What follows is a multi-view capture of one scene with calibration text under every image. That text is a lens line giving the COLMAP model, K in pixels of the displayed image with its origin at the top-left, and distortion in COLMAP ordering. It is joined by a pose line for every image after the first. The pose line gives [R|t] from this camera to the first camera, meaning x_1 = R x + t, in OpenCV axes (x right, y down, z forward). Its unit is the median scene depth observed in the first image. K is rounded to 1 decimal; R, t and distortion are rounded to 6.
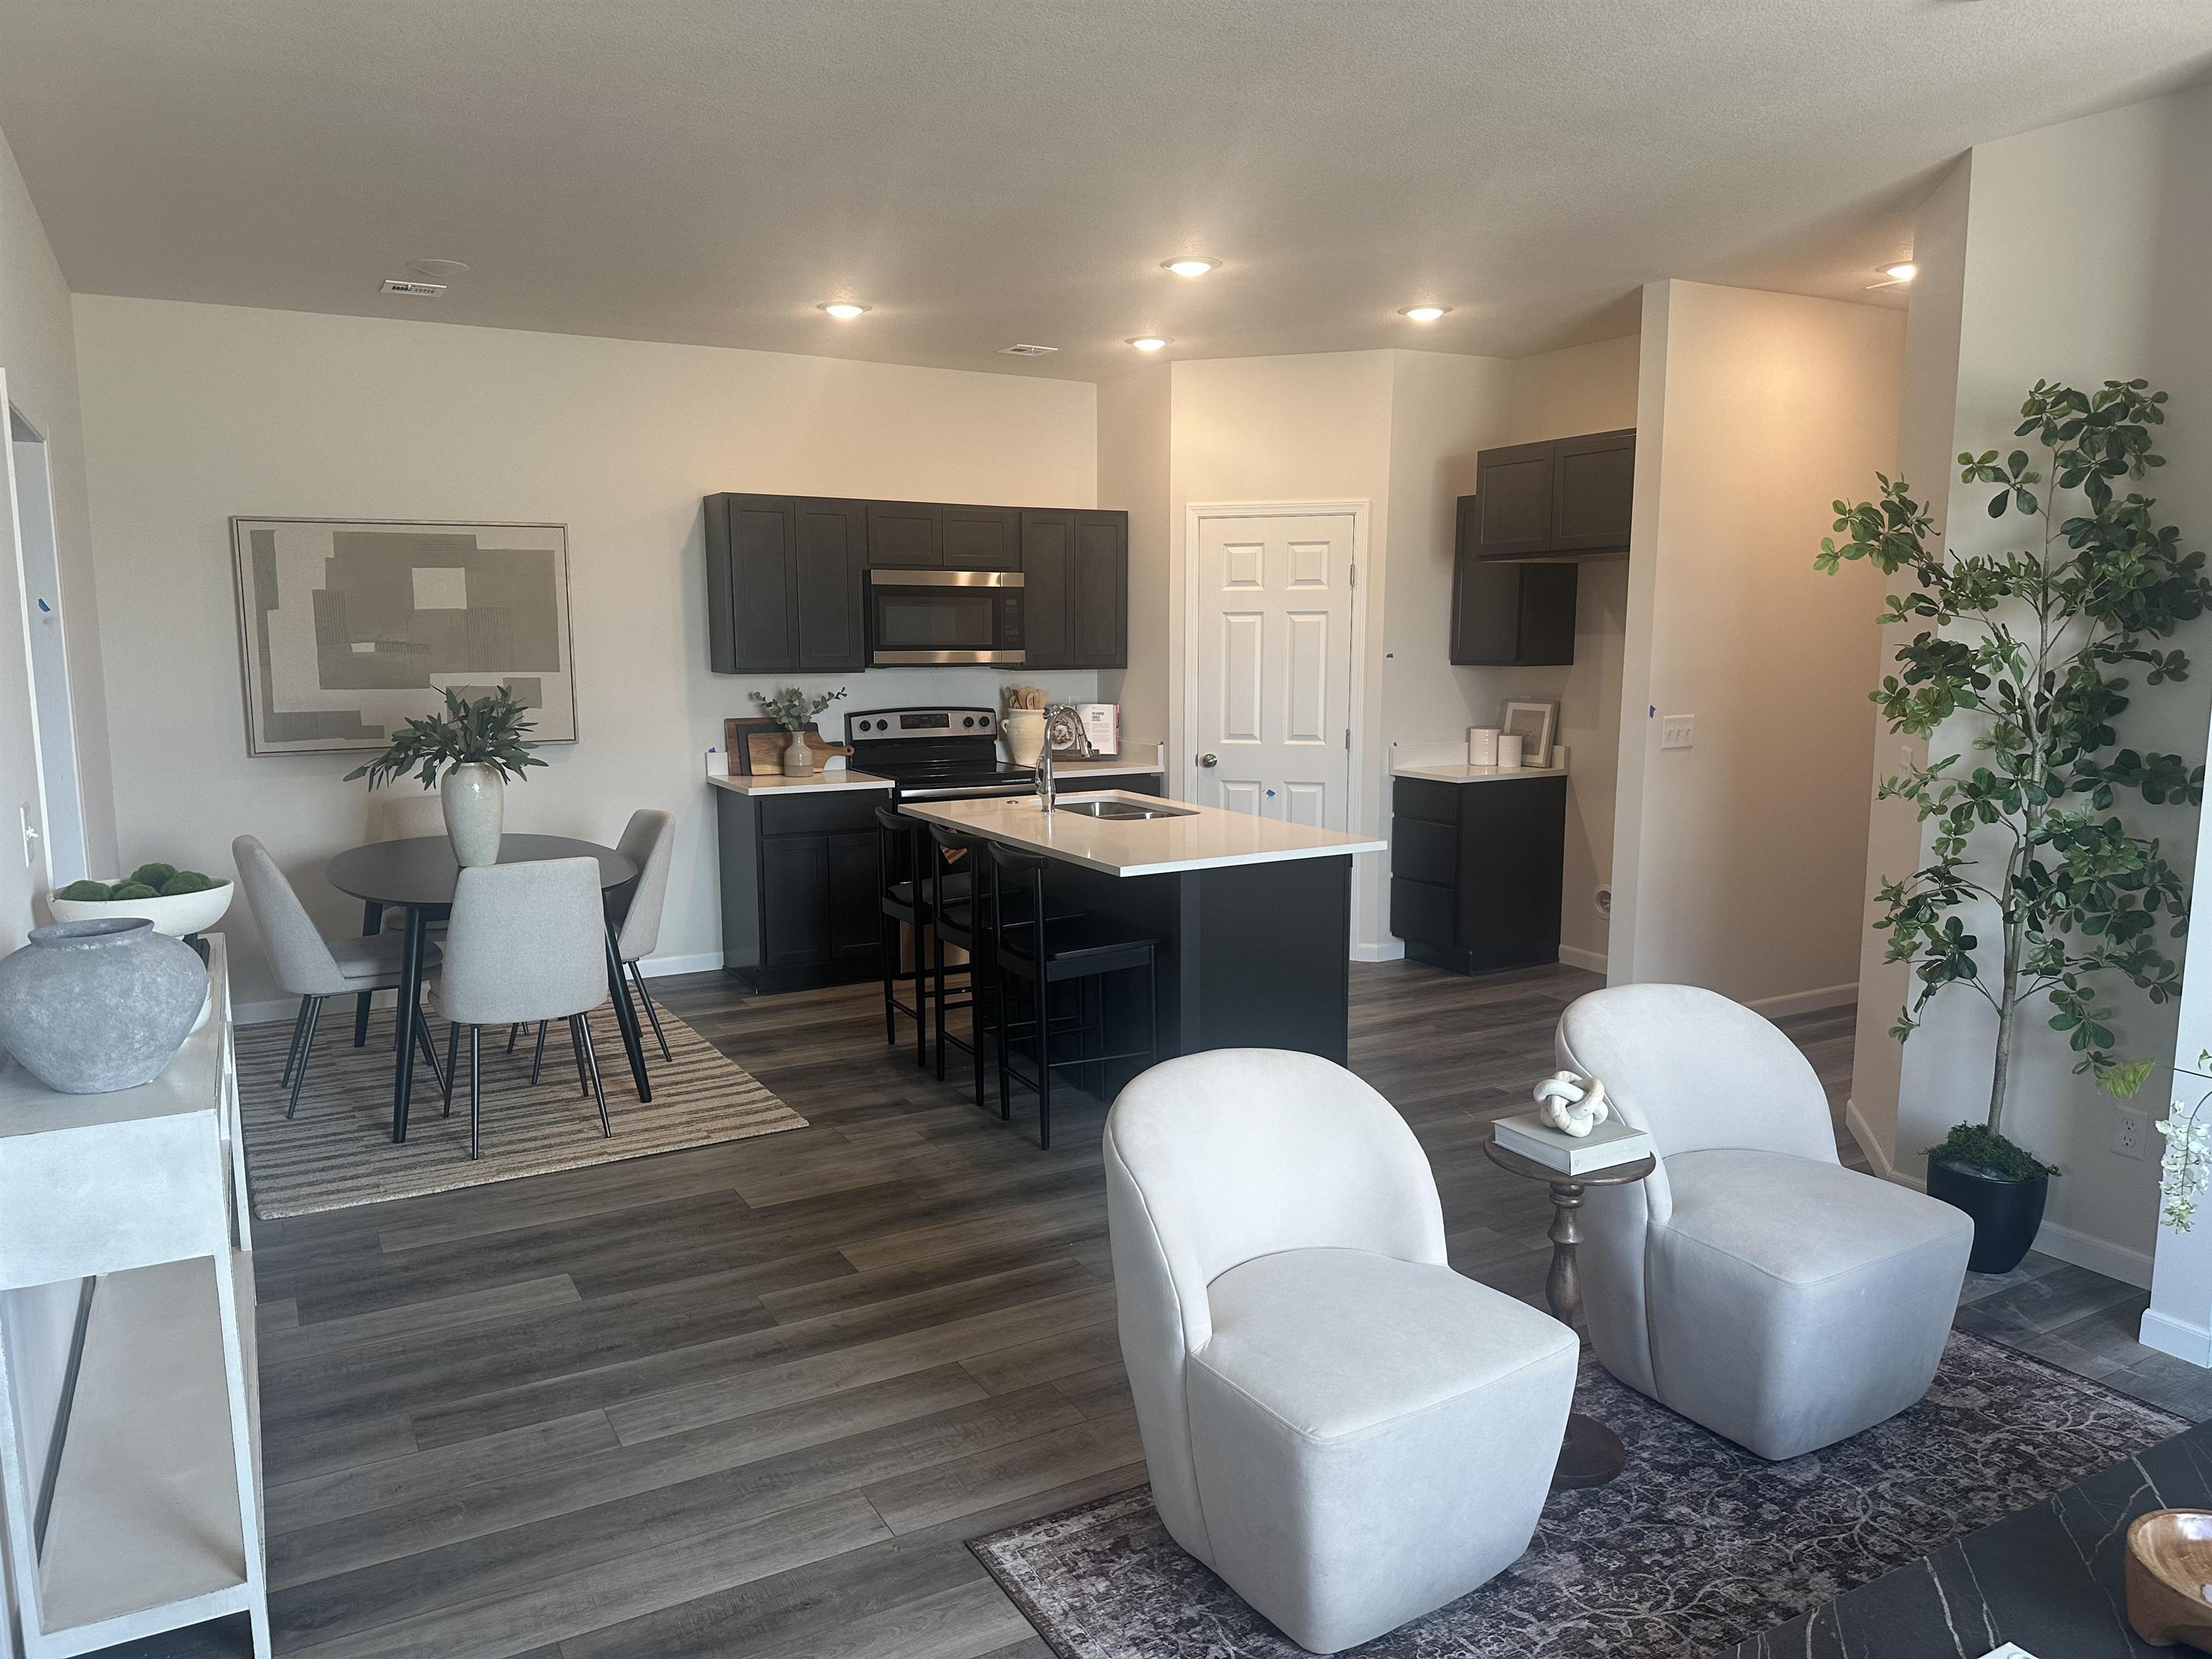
lens RADIAL K [[1552.1, 0, 1119.1], [0, 1552.1, 841.8], [0, 0, 1]] dist [0.038137, -0.049754]
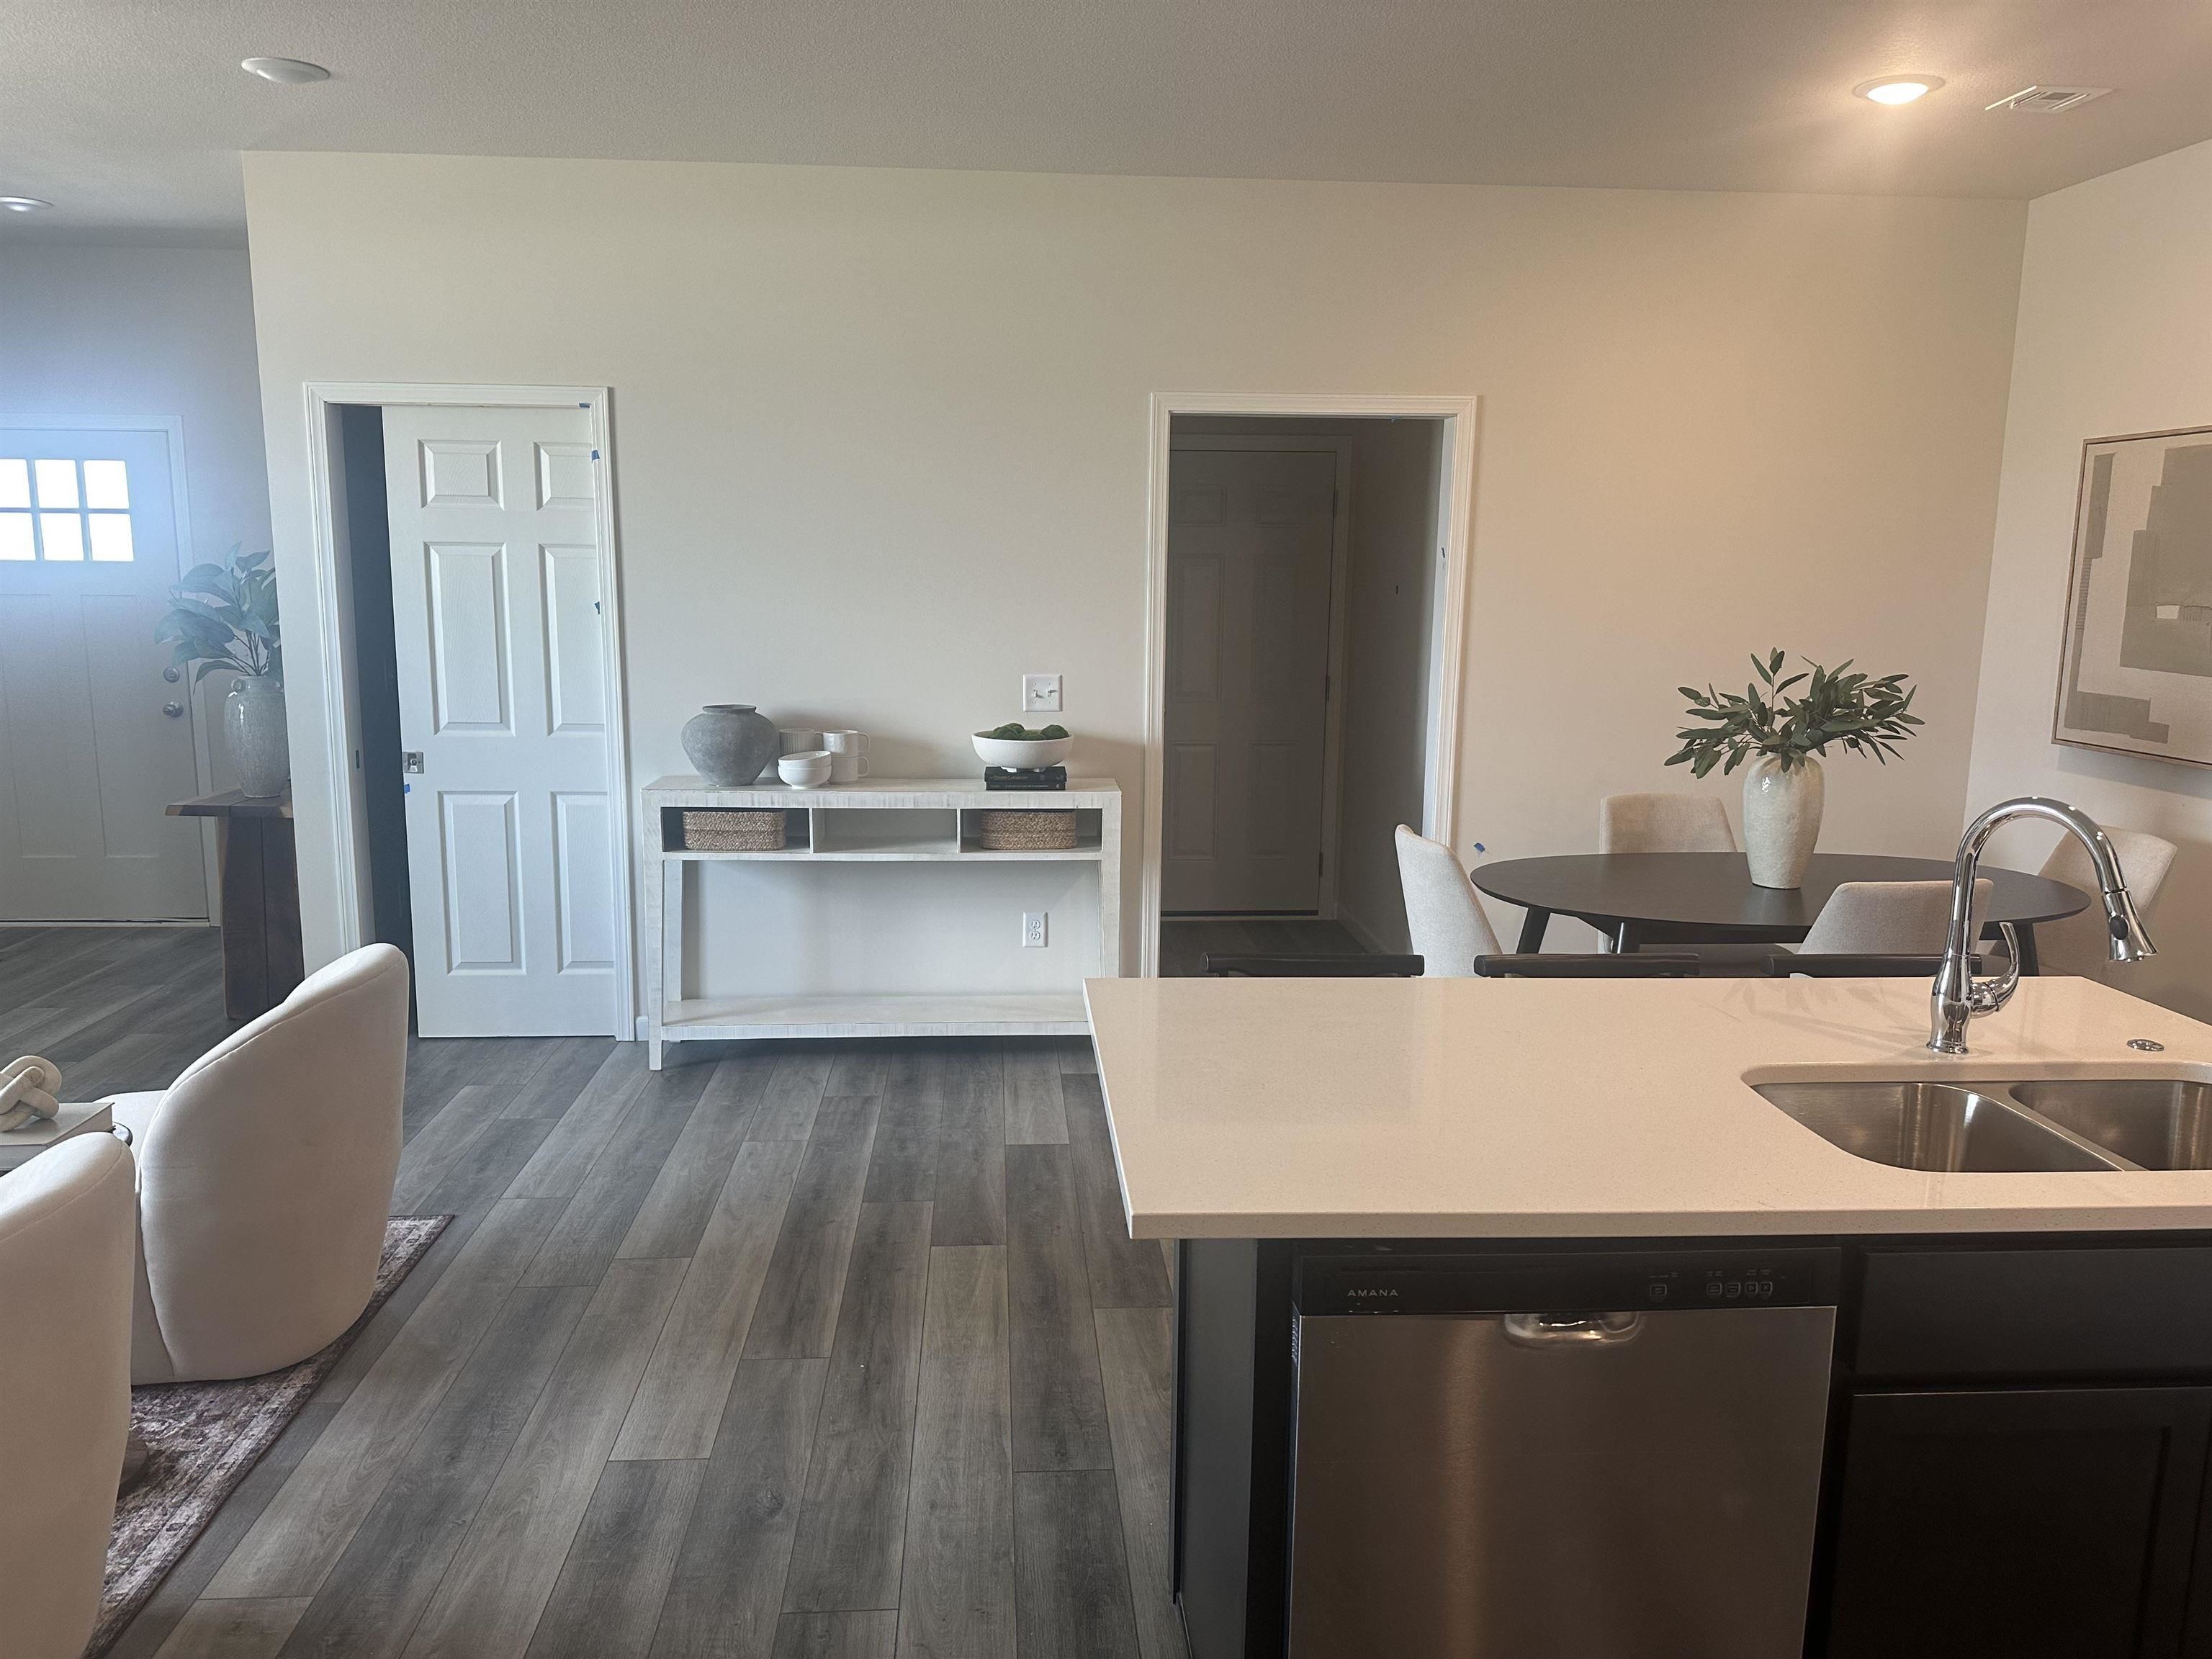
lens RADIAL K [[1552.1, 0, 1107.0], [0, 1552.1, 822.4], [0, 0, 1]] dist [0.038137, -0.049754]
pose [[-0.441311, 0.144332, -0.885671, 0.612505], [-0.139594, 0.963923, 0.226641, -0.210780], [0.886430, 0.223653, -0.405242, 1.482005]]
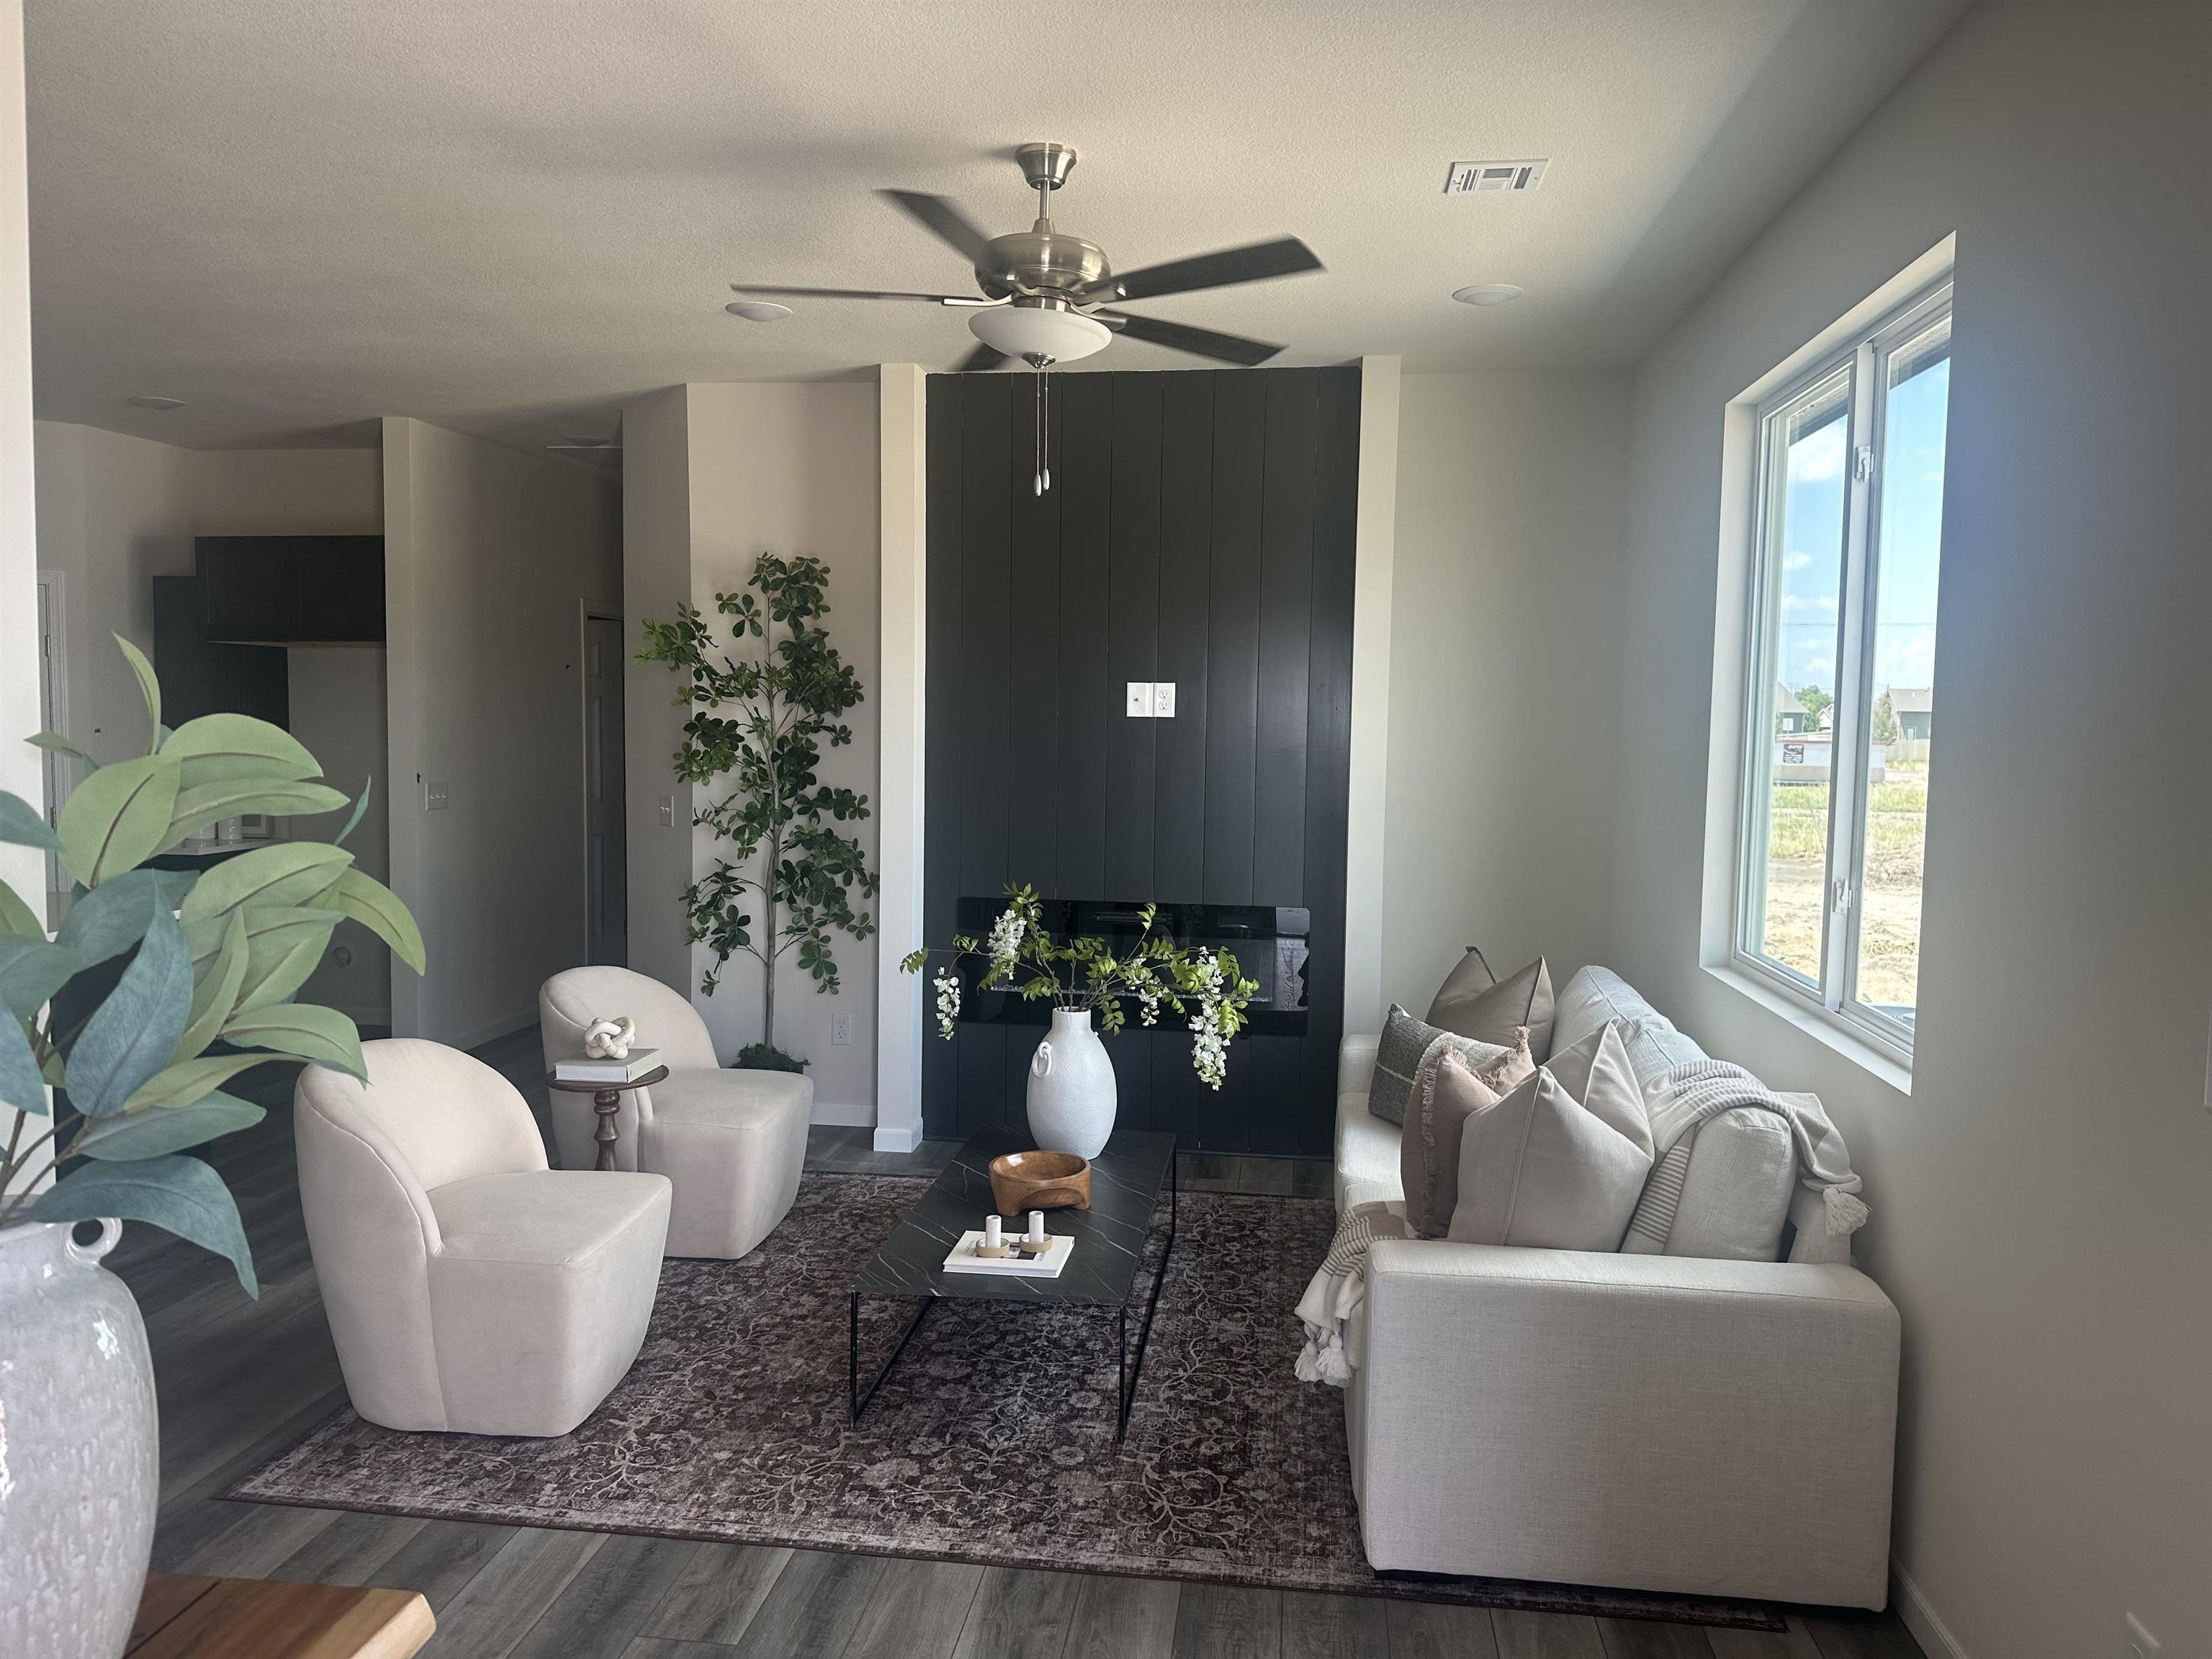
lens RADIAL K [[1552.1, 0, 1099.5], [0, 1552.1, 822.6], [0, 0, 1]] dist [0.038137, -0.049754]
pose [[0.602455, -0.041578, 0.797069, -0.443057], [0.096022, 0.995165, -0.020666, 0.036375], [-0.792356, 0.088987, 0.603534, -0.172279]]
